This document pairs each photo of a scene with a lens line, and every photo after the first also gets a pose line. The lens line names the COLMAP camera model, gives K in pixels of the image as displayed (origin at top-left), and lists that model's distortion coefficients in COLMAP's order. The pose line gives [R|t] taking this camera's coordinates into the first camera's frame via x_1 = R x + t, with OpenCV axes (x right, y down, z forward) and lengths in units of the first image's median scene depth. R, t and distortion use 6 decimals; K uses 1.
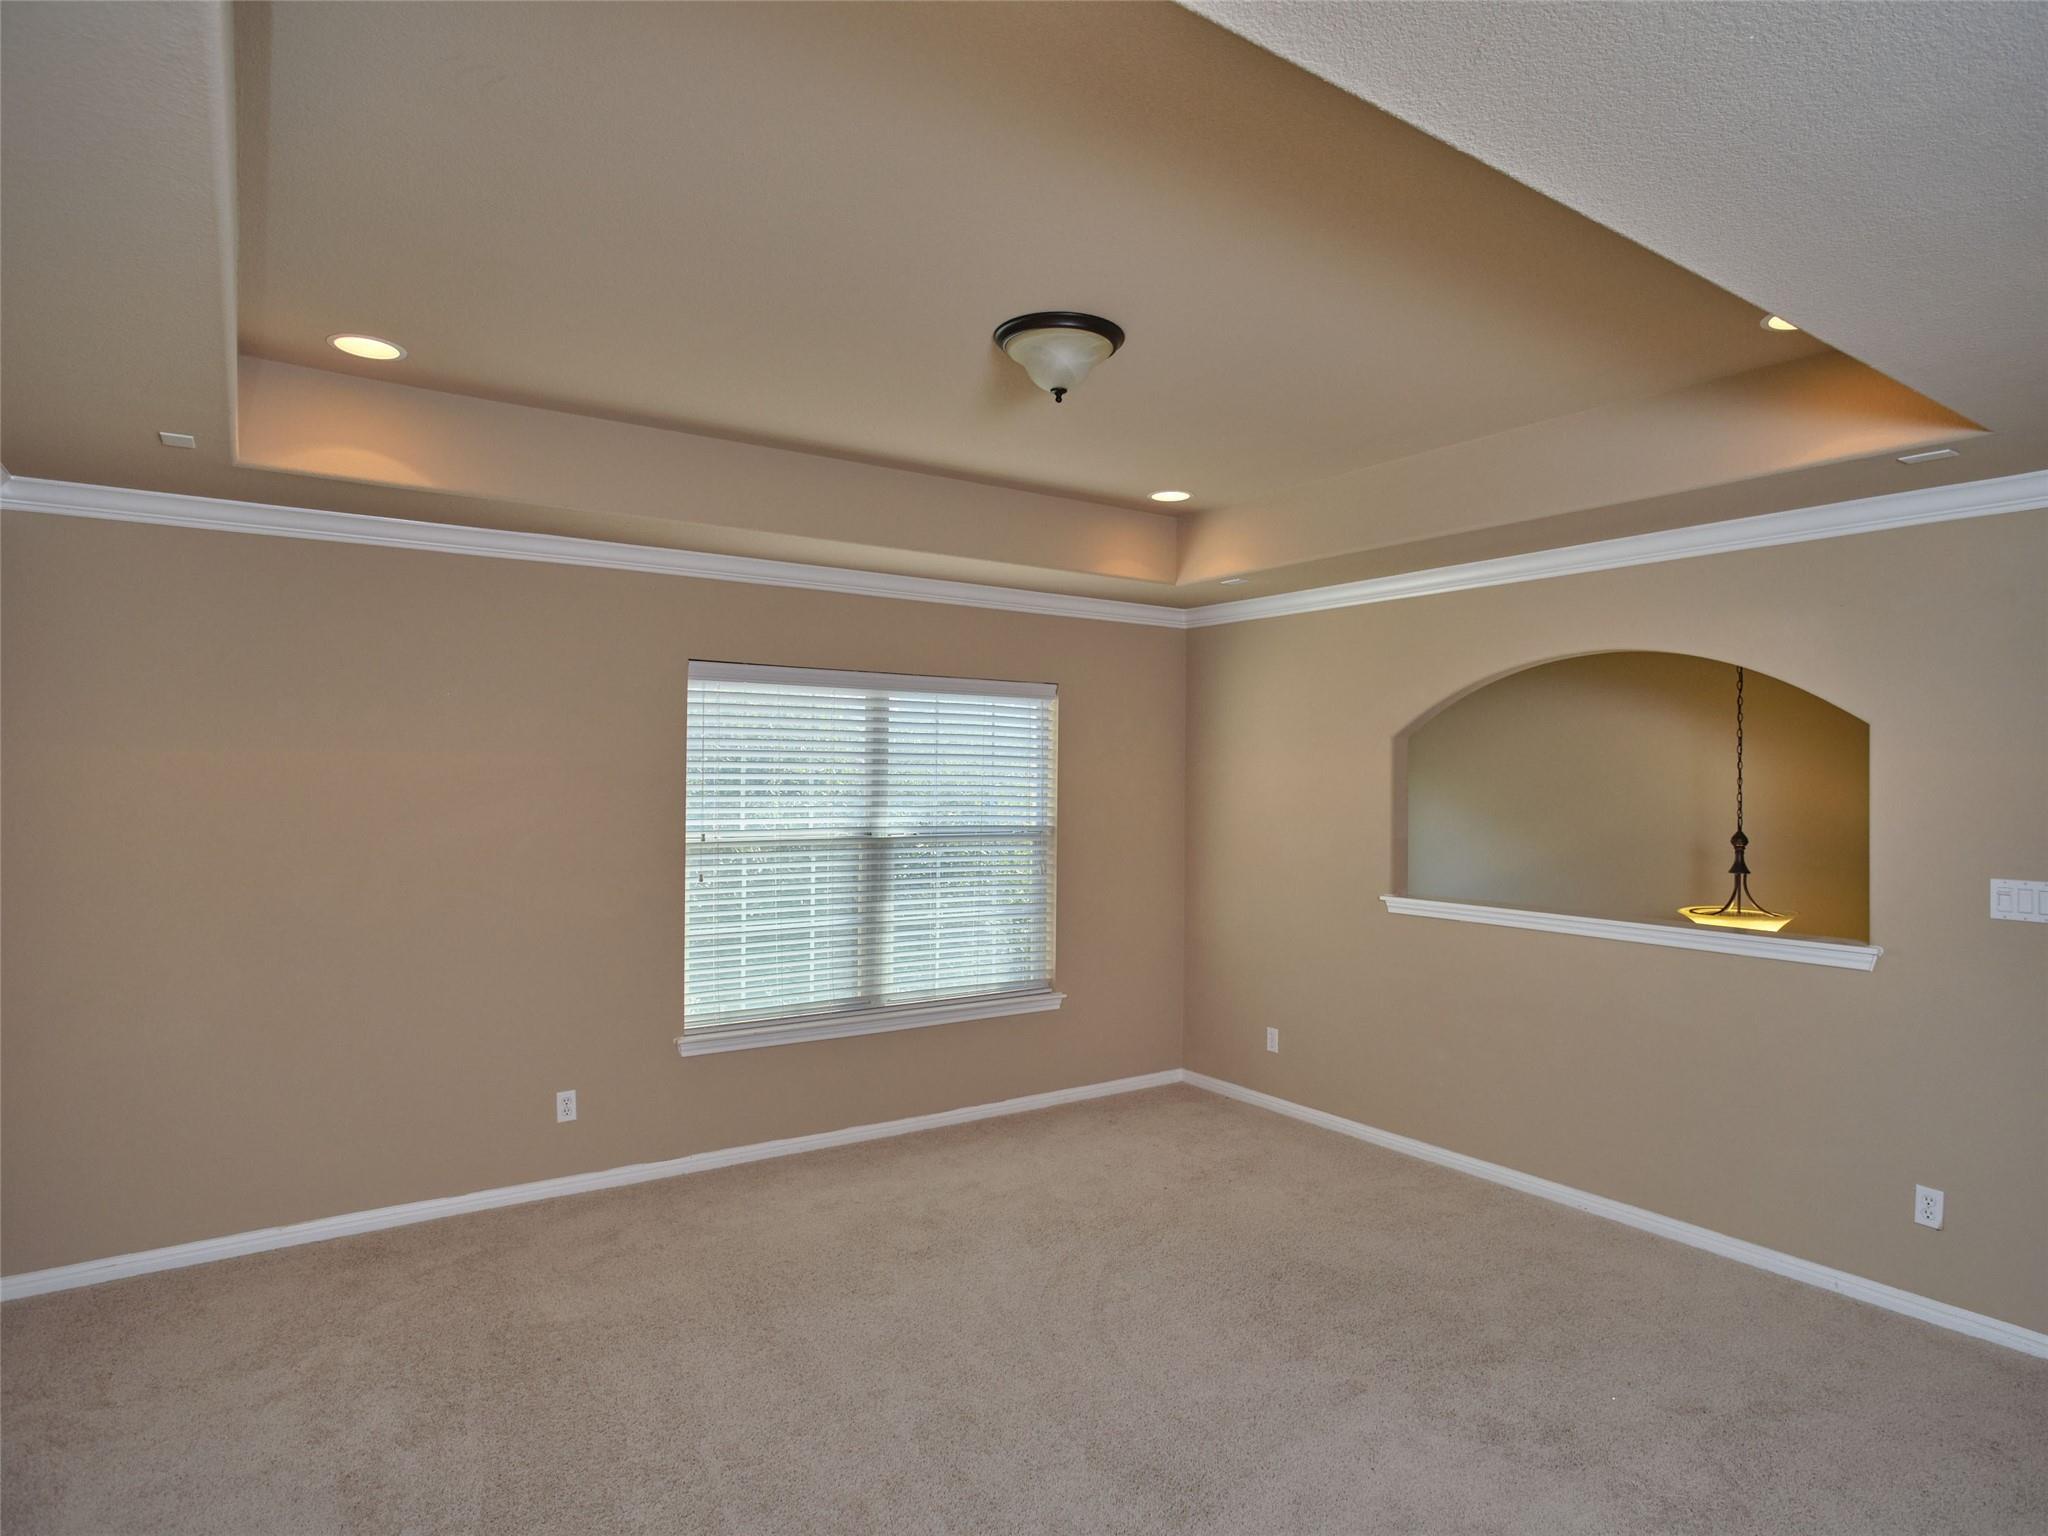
lens RADIAL K [[1168.1, 0, 1051.5], [0, 1168.1, 748.5], [0, 0, 1]] dist [-0.054745, 0.029490]
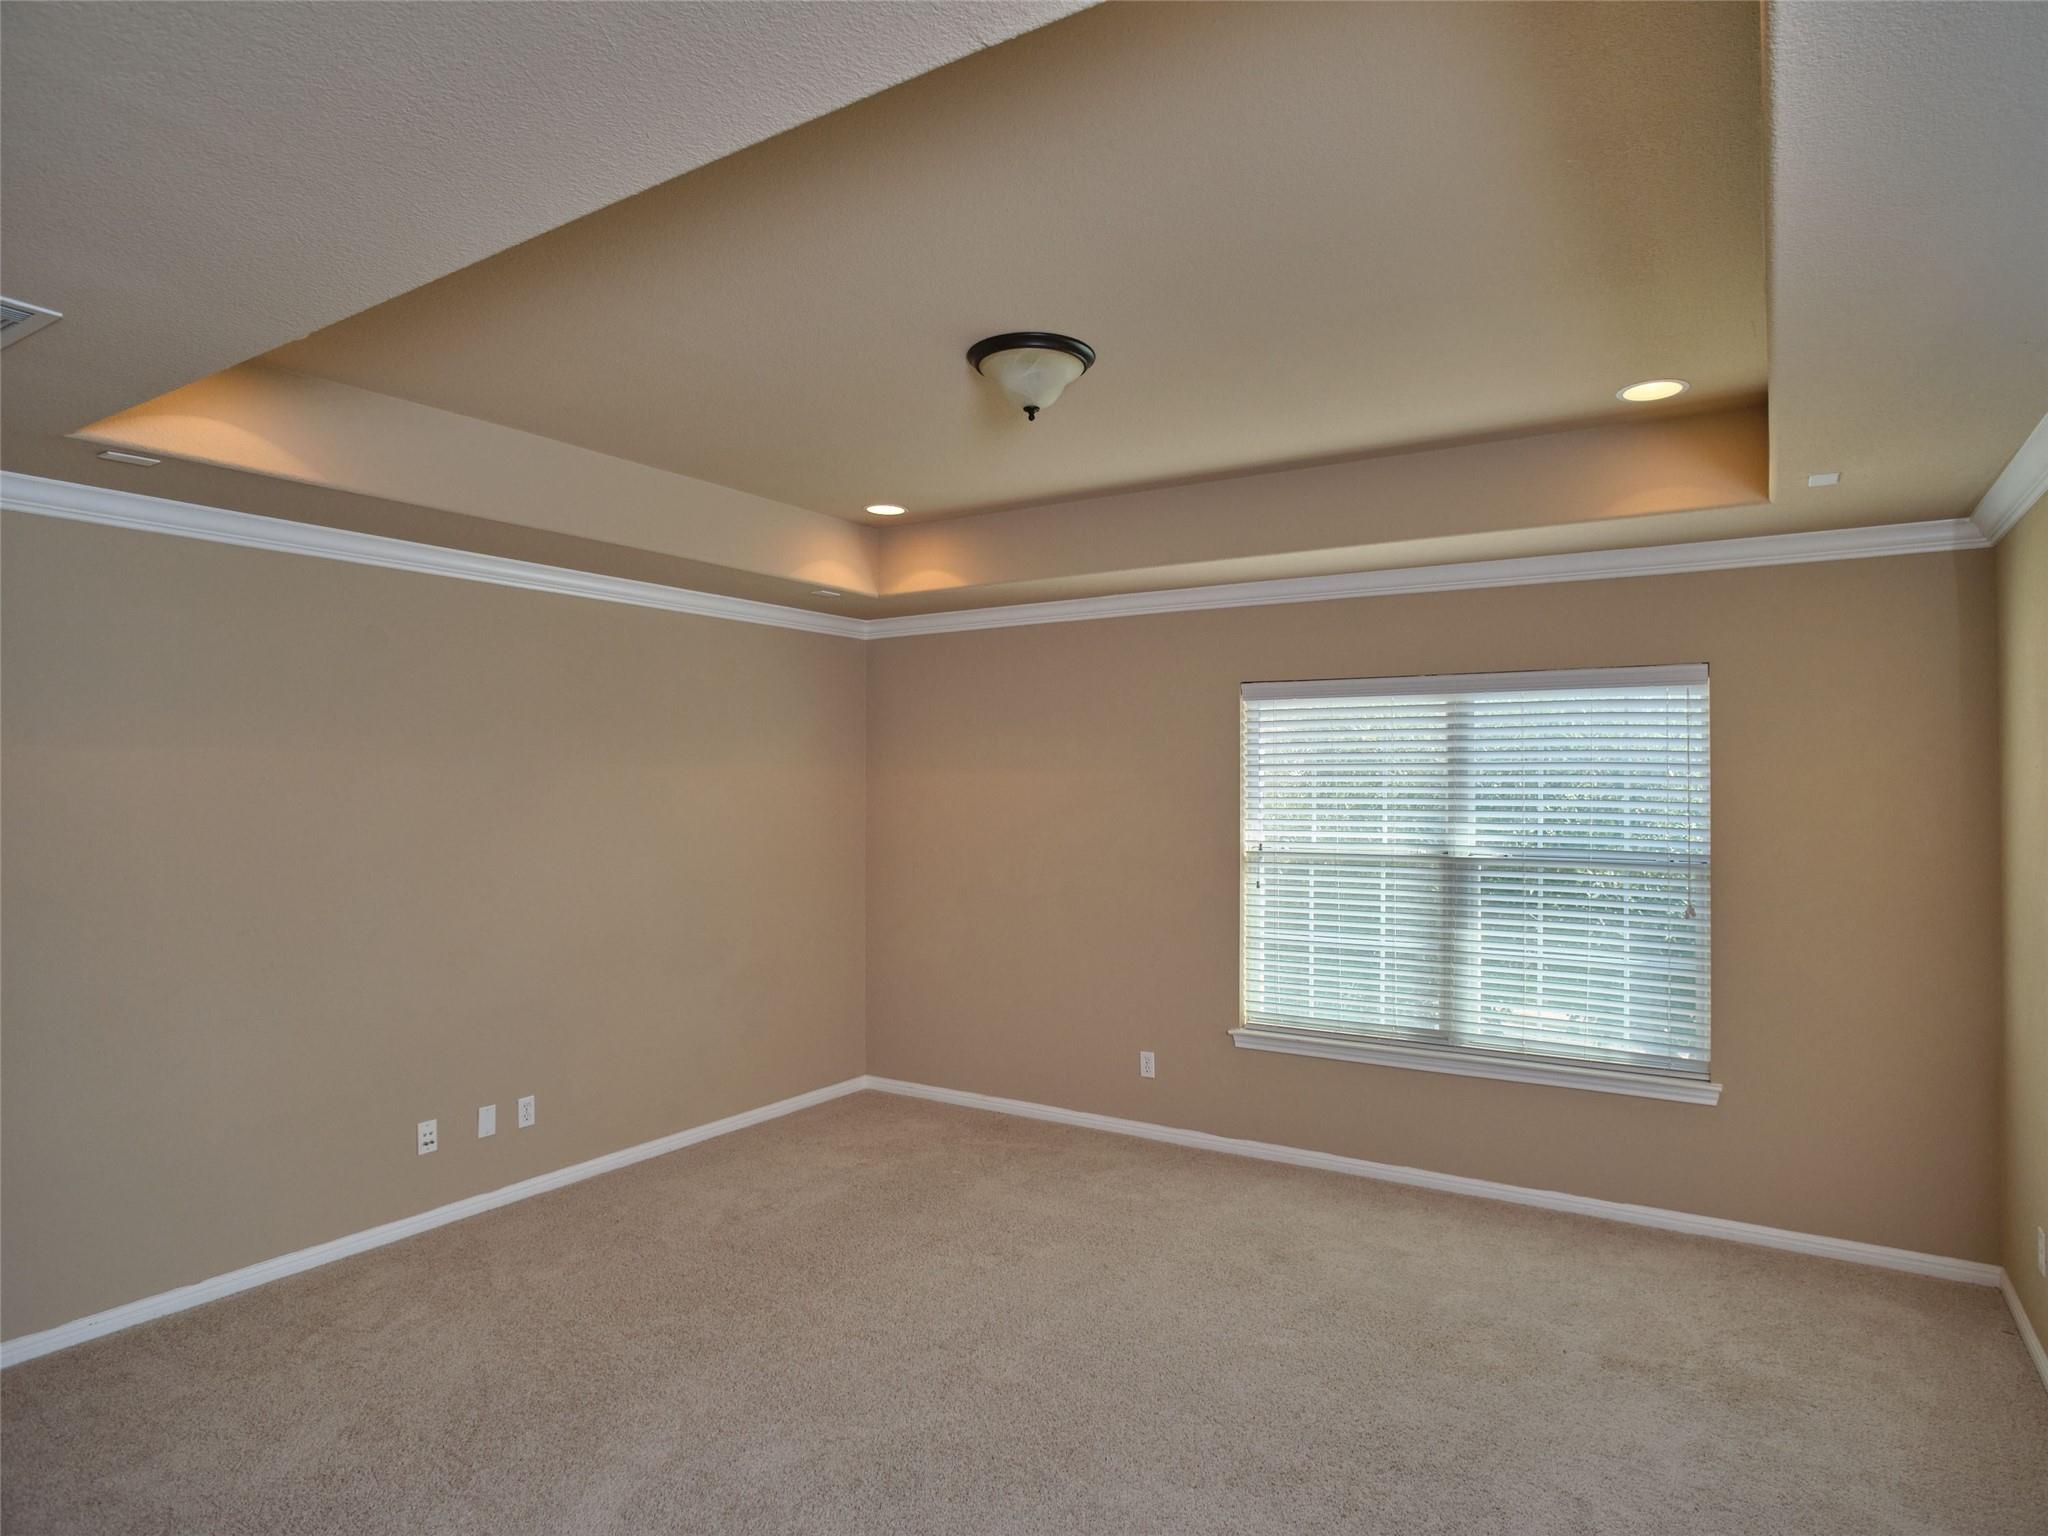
lens RADIAL K [[1168.1, 0, 1051.5], [0, 1168.1, 748.5], [0, 0, 1]] dist [-0.054745, 0.029490]
pose [[0.393418, -0.036607, -0.918631, 0.565947], [0.021416, 0.999301, -0.030650, 0.013516], [0.919110, -0.007616, 0.393927, 0.366674]]
